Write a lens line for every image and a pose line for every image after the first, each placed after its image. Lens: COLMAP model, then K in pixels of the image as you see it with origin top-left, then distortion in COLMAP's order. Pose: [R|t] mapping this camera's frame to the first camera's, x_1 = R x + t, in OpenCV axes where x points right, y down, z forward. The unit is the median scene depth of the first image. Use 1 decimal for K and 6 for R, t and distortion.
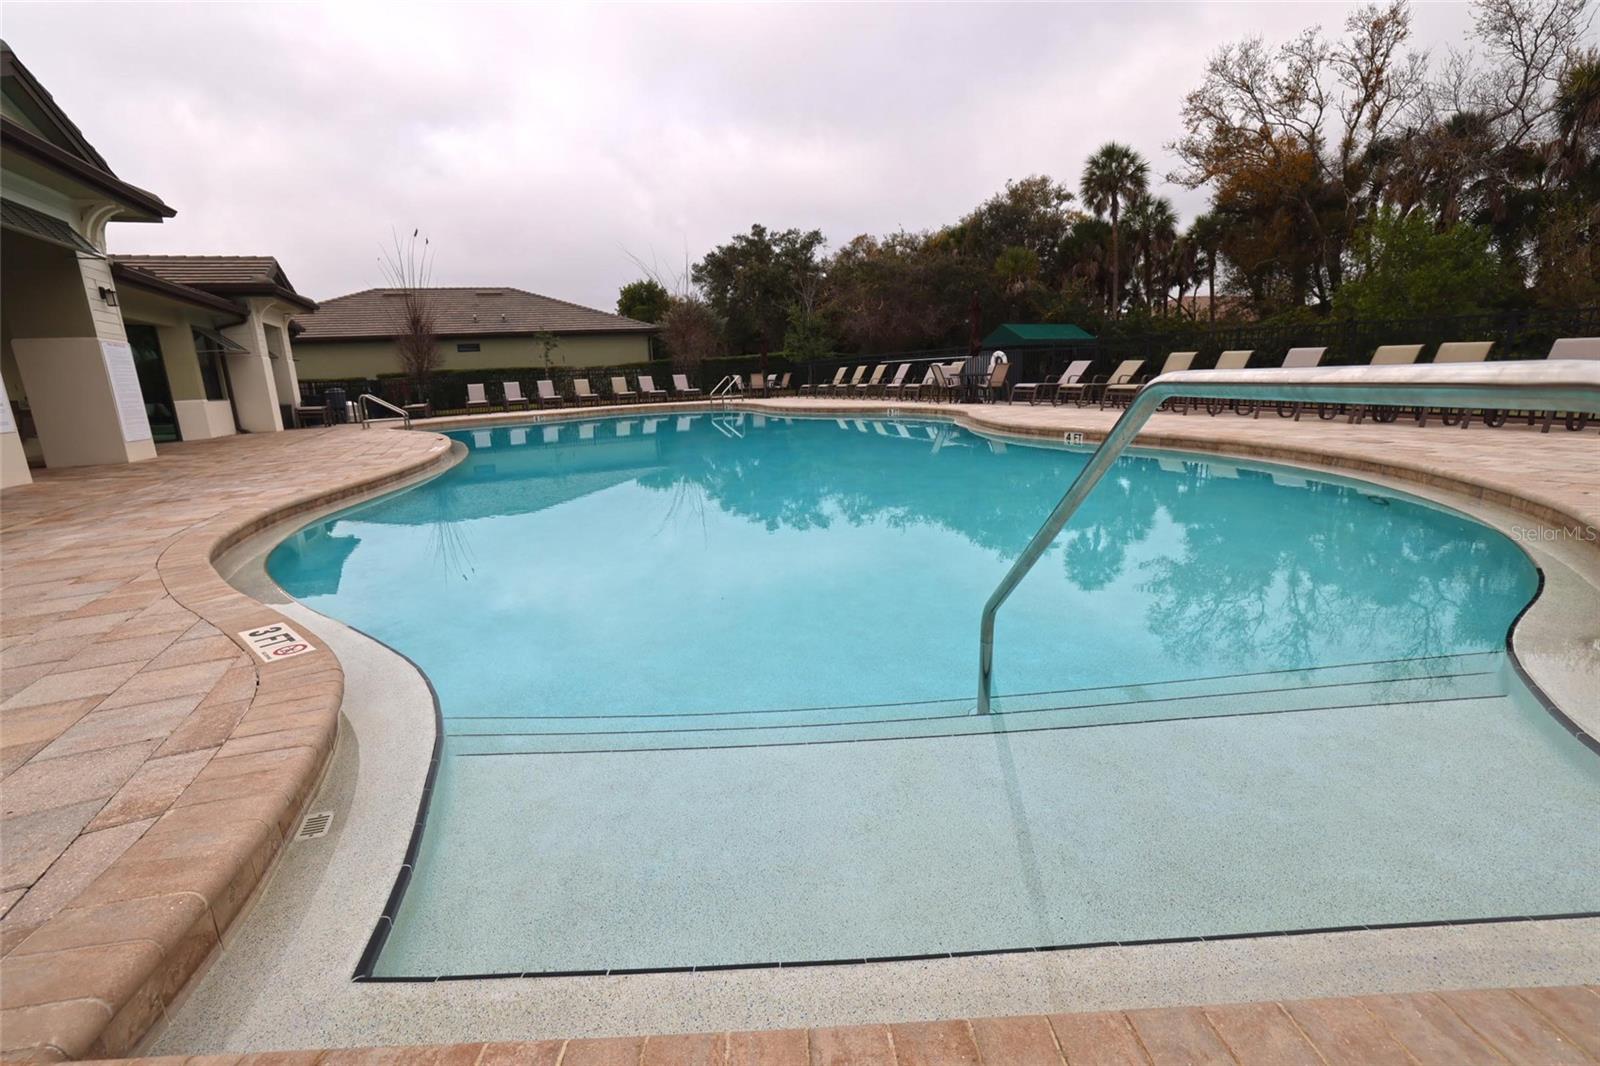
lens RADIAL K [[726.6, 0, 800.0], [0, 726.6, 533.0], [0, 0, 1]] dist [-0.028102, 0.000569]
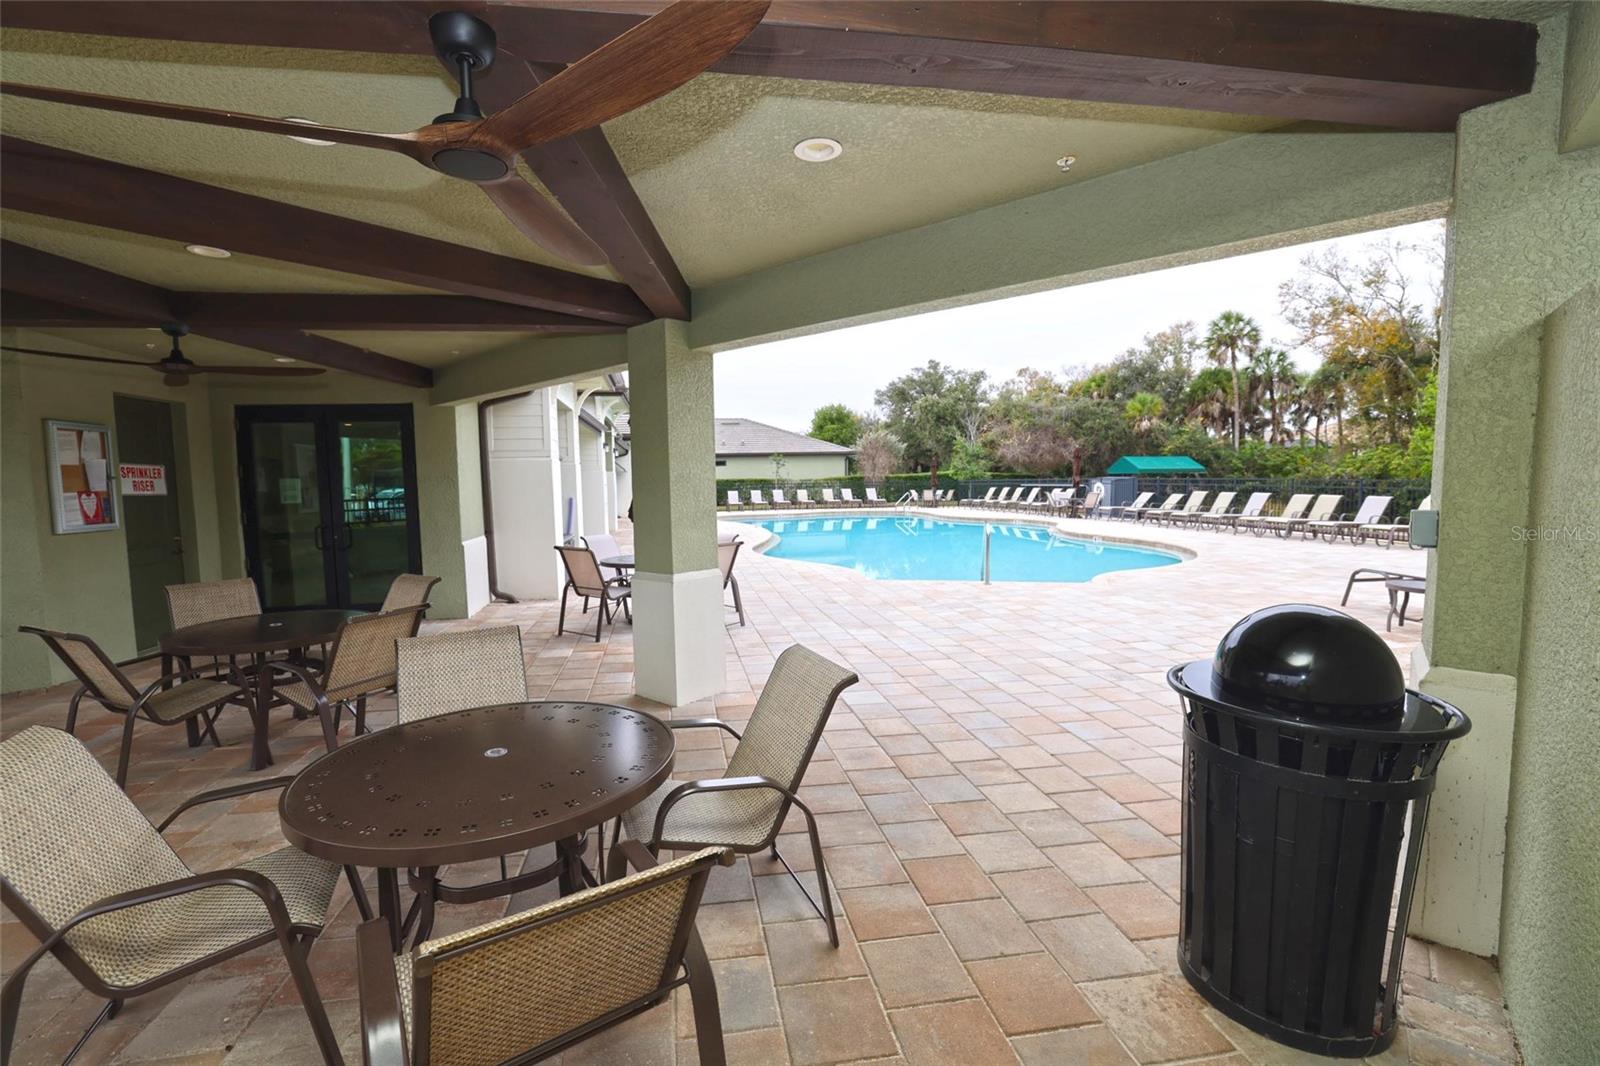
lens RADIAL K [[726.6, 0, 800.0], [0, 726.6, 533.0], [0, 0, 1]] dist [-0.028102, 0.000569]
pose [[0.973781, 0.041627, -0.223649, 0.011377], [-0.072102, 0.988905, -0.129875, 0.044504], [0.215761, 0.142595, 0.965978, -0.288544]]
